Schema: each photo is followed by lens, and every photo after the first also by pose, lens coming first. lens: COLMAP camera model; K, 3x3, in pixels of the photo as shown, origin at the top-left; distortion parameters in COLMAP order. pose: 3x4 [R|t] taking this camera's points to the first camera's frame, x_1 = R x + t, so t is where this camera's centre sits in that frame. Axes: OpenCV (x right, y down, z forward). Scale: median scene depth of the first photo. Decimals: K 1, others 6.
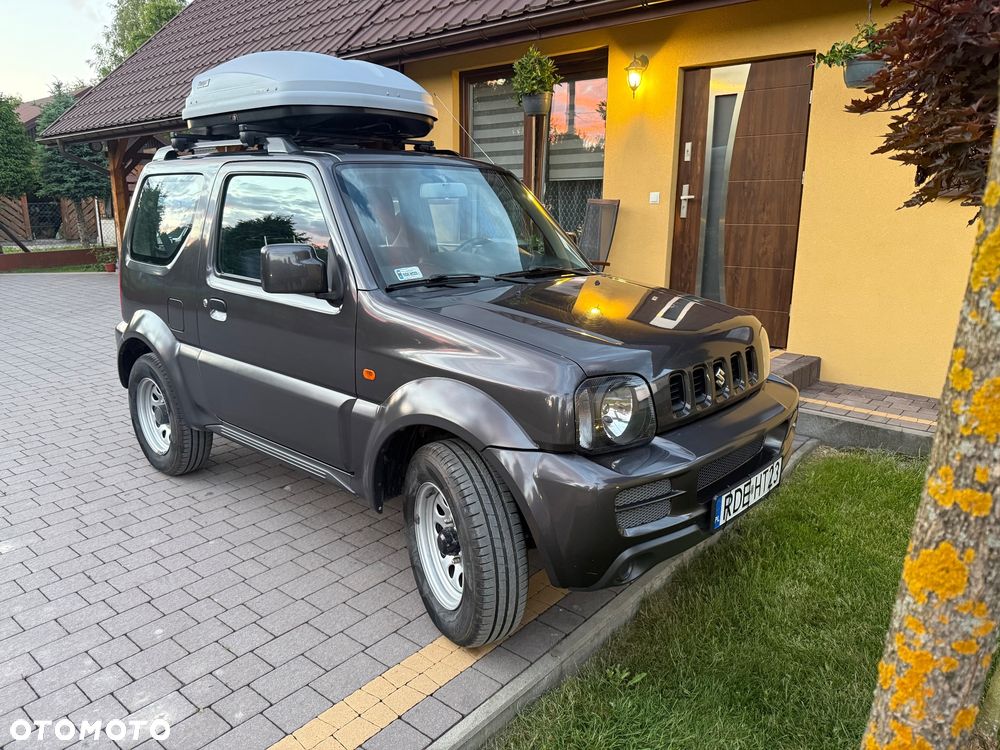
lens RADIAL K [[709.1, 0, 497.1], [0, 709.1, 367.9], [0, 0, 1]] dist [0.005840, -0.016547]
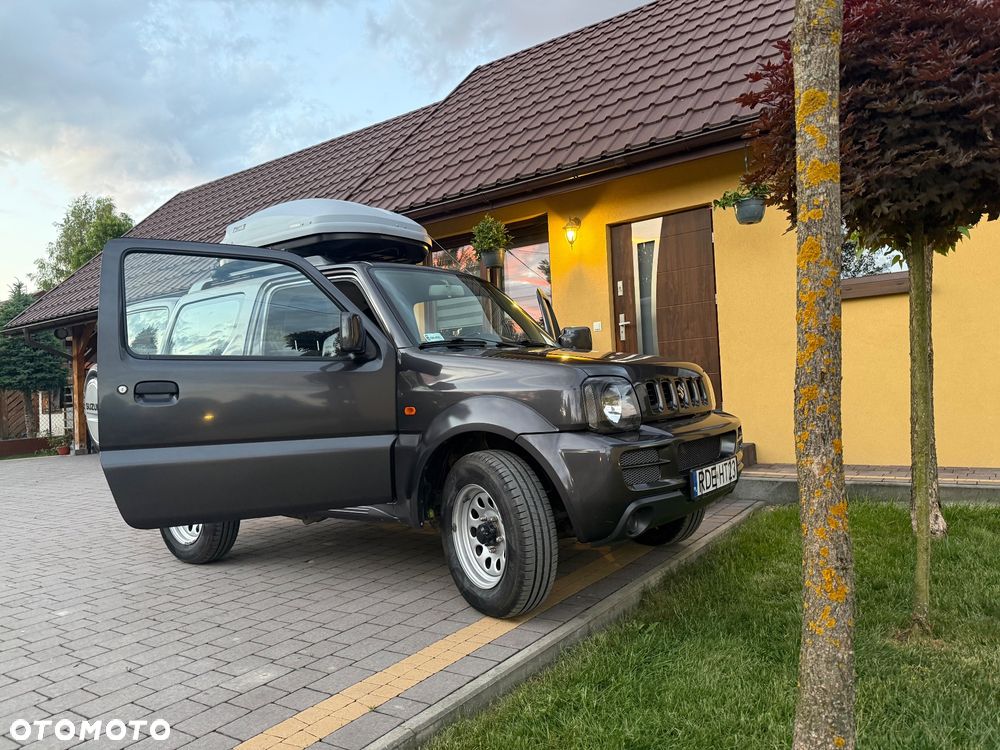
lens RADIAL K [[709.1, 0, 503.2], [0, 709.1, 374.5], [0, 0, 1]] dist [0.005840, -0.016547]
pose [[0.992868, -0.052798, 0.106892, -0.138263], [0.078340, 0.964782, -0.251115, 0.258395], [-0.089869, 0.257698, 0.962037, -0.224441]]
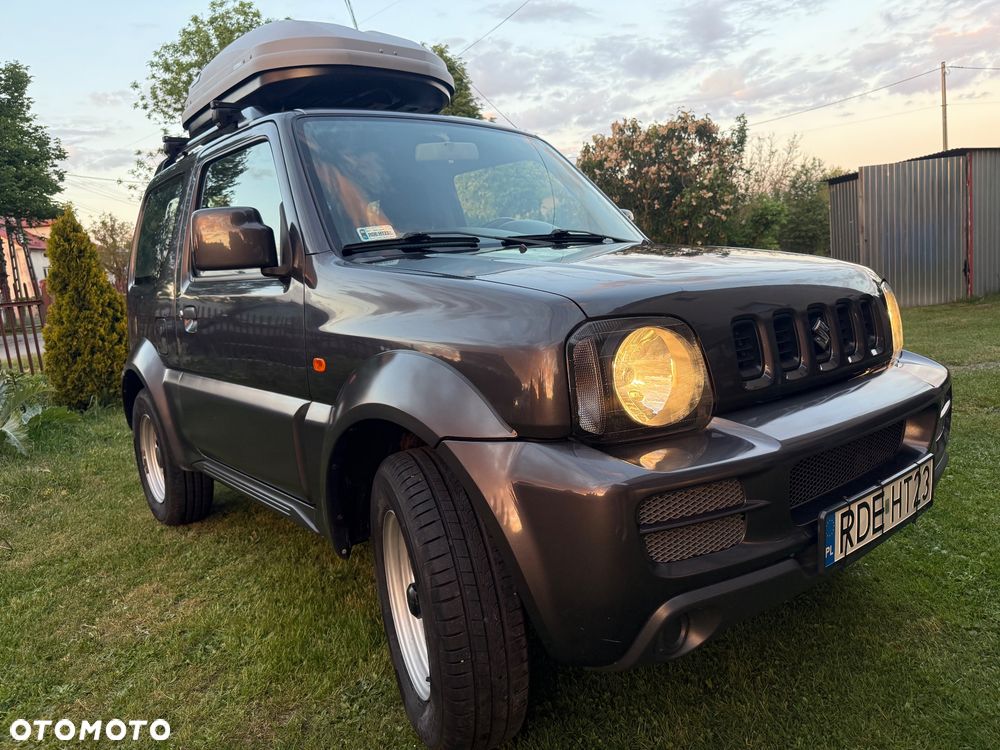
lens RADIAL K [[709.1, 0, 506.6], [0, 709.1, 369.2], [0, 0, 1]] dist [0.005840, -0.016547]
pose [[0.988661, -0.053564, -0.140290, 0.107378], [0.039549, 0.994115, -0.100848, 0.090091], [0.144866, 0.094156, 0.984961, 0.284826]]
